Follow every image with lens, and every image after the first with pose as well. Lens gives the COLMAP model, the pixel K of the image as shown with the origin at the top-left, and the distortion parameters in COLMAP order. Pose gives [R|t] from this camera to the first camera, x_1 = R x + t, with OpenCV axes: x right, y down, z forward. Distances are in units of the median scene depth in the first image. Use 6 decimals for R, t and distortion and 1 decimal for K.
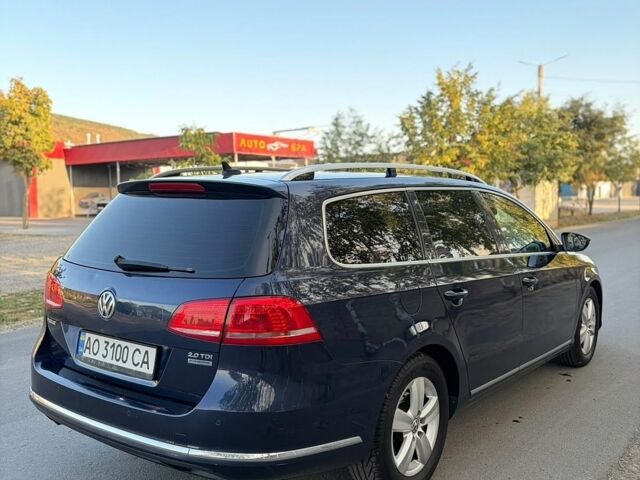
lens RADIAL K [[637.2, 0, 322.4], [0, 637.2, 237.6], [0, 0, 1]] dist [0.018072, 0.000000]
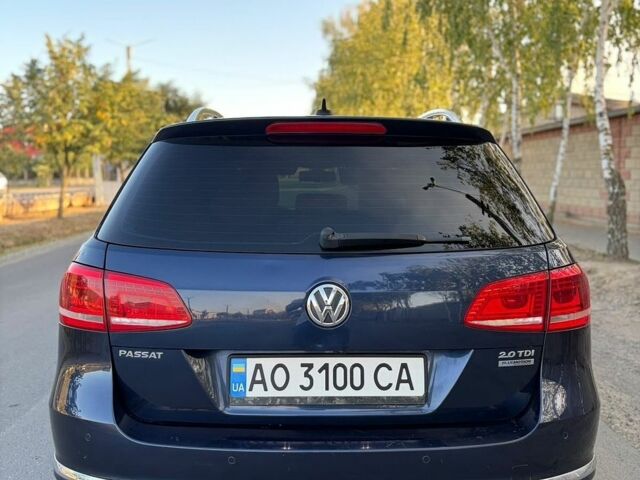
lens RADIAL K [[637.2, 0, 325.7], [0, 637.2, 239.9], [0, 0, 1]] dist [0.018072, 0.000000]
pose [[0.800663, -0.063091, 0.595784, -0.660613], [0.045461, 0.997971, 0.044588, 0.010897], [-0.597388, -0.008615, 0.801906, 0.456357]]
